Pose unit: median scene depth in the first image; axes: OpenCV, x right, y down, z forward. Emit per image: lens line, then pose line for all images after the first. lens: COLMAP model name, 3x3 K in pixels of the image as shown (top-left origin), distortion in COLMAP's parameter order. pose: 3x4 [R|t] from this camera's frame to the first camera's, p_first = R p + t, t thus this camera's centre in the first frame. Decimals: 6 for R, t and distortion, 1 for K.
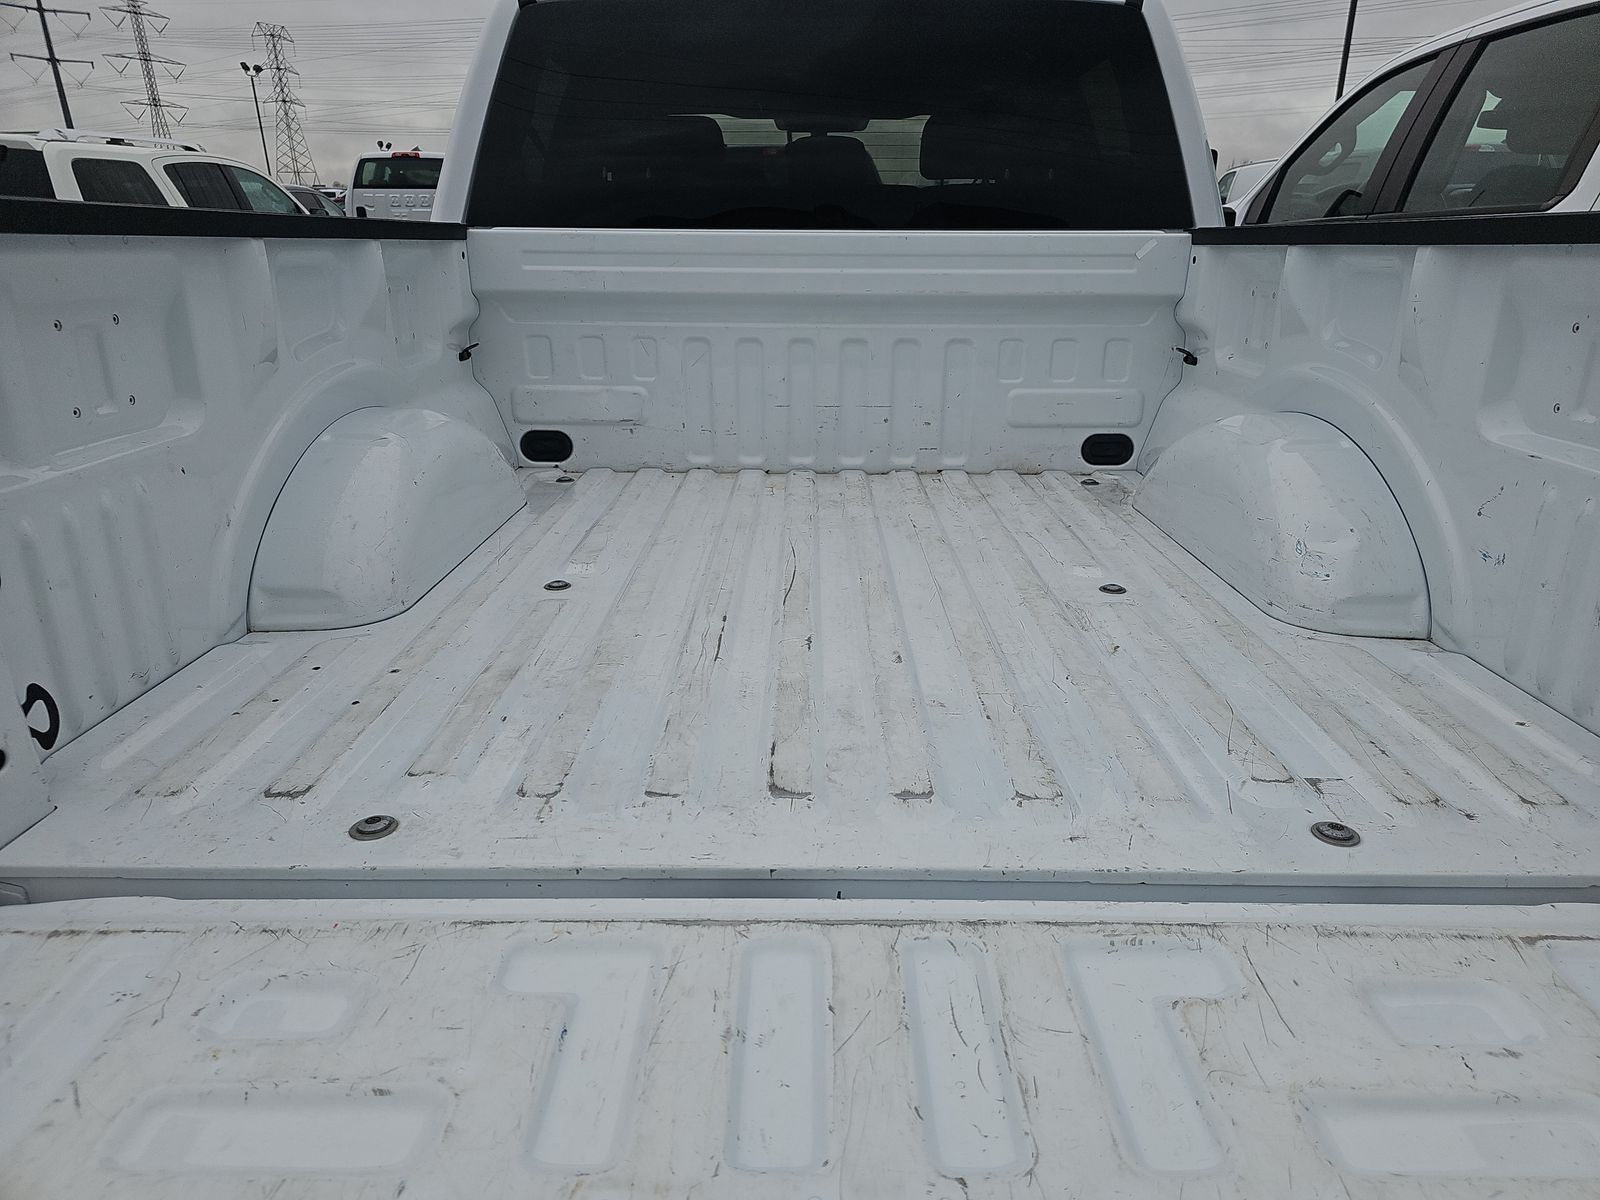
lens RADIAL K [[1049.6, 0, 813.7], [0, 1049.6, 607.7], [0, 0, 1]] dist [0.036231, -0.018274]
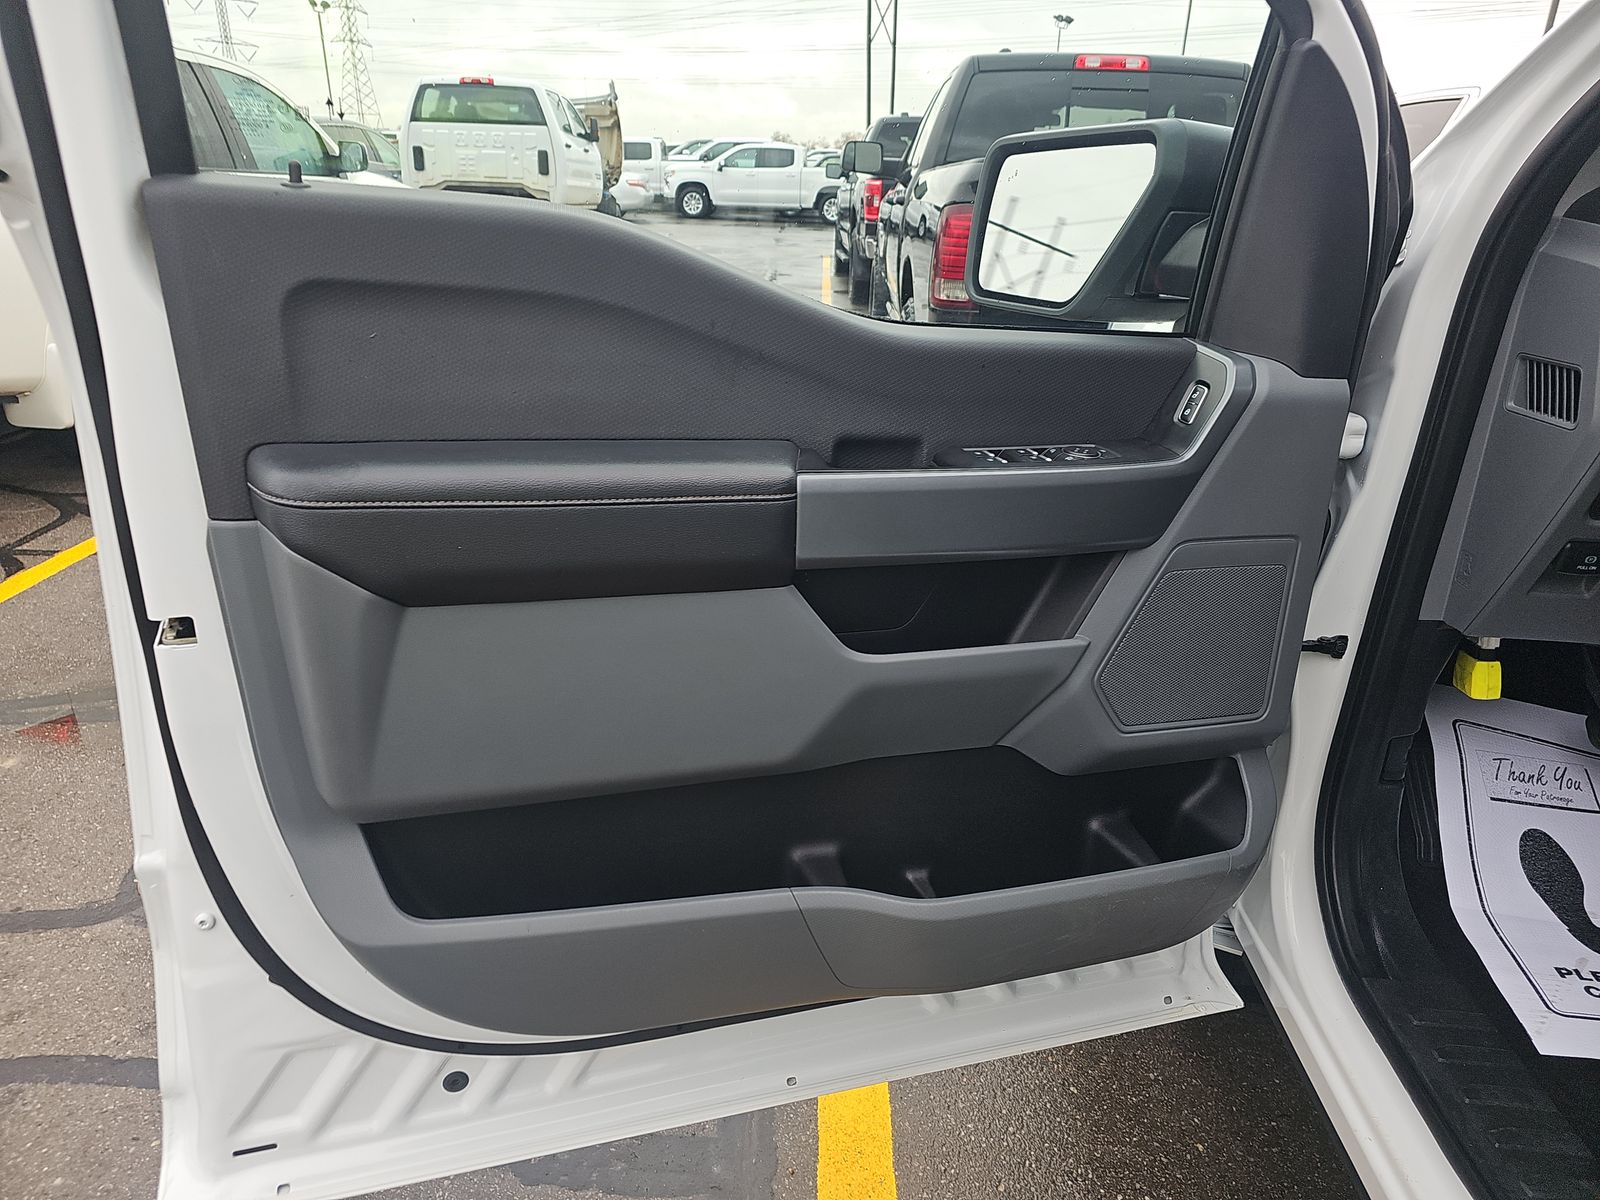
lens RADIAL K [[1049.6, 0, 790.9], [0, 1049.6, 582.8], [0, 0, 1]] dist [0.036231, -0.018274]
pose [[0.997247, 0.050684, -0.054124, -0.092898], [-0.049838, 0.998615, 0.016873, -0.081705], [0.054904, -0.014129, 0.998392, 0.226959]]
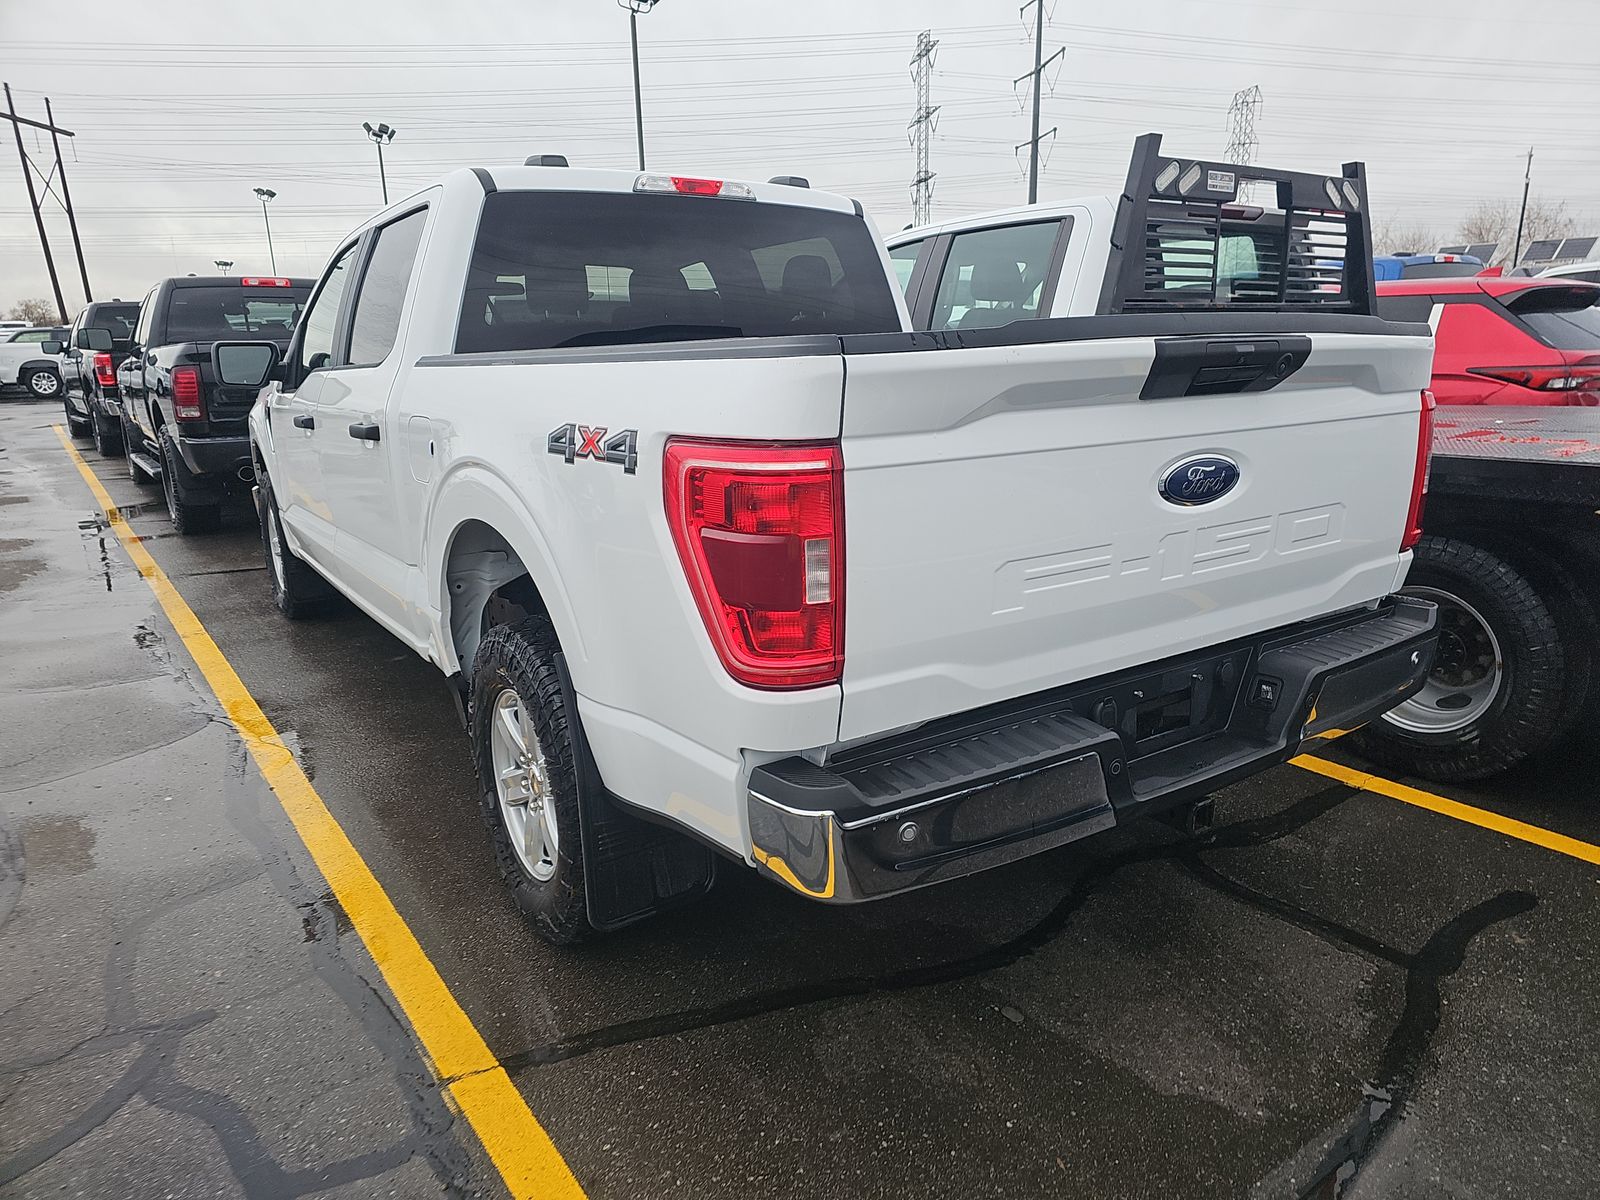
lens RADIAL K [[1049.6, 0, 814.2], [0, 1049.6, 601.4], [0, 0, 1]] dist [0.036231, -0.018274]
pose [[0.825224, -0.153235, 0.543622, -0.110548], [0.212950, 0.975874, -0.048183, 0.011500], [-0.523124, 0.155526, 0.837946, -0.035114]]
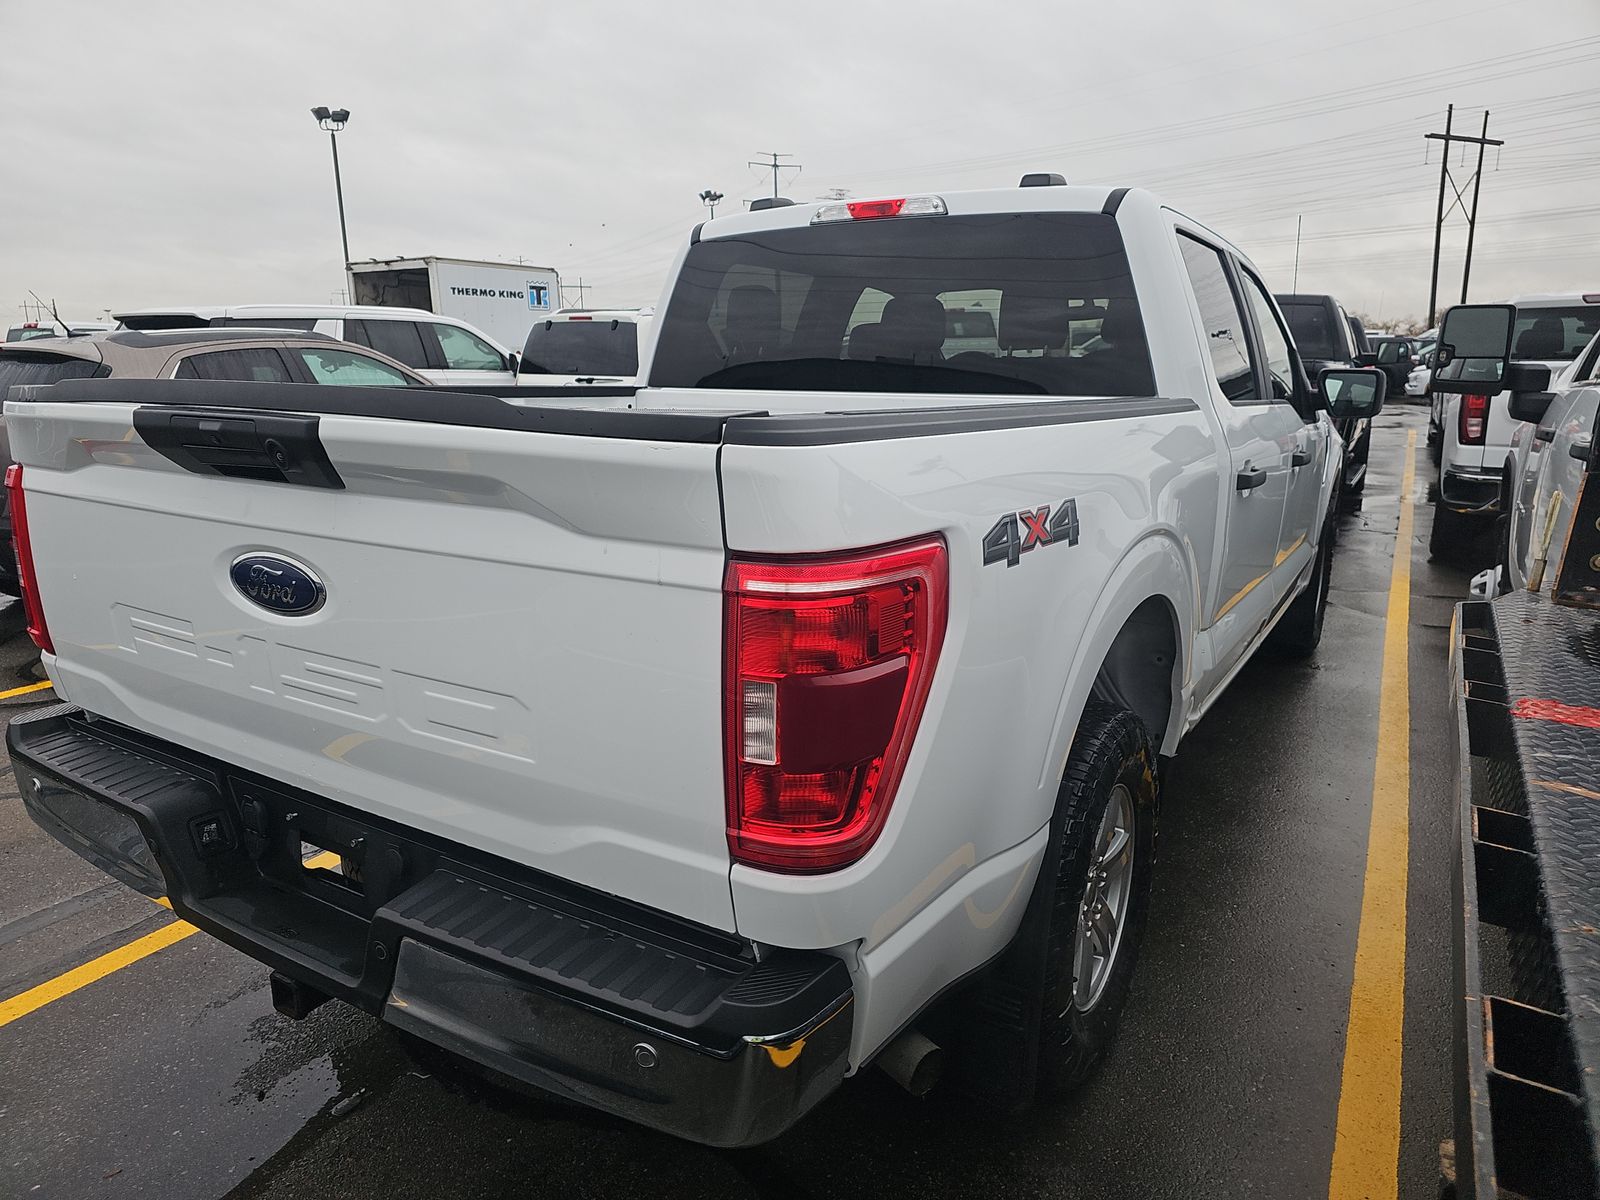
lens RADIAL K [[1049.6, 0, 788.6], [0, 1049.6, 614.3], [0, 0, 1]] dist [0.036231, -0.018274]
pose [[0.844999, 0.125205, -0.519904, 0.101247], [-0.183082, 0.981187, -0.061270, 0.000735], [0.502451, 0.146958, 0.852025, -0.016616]]
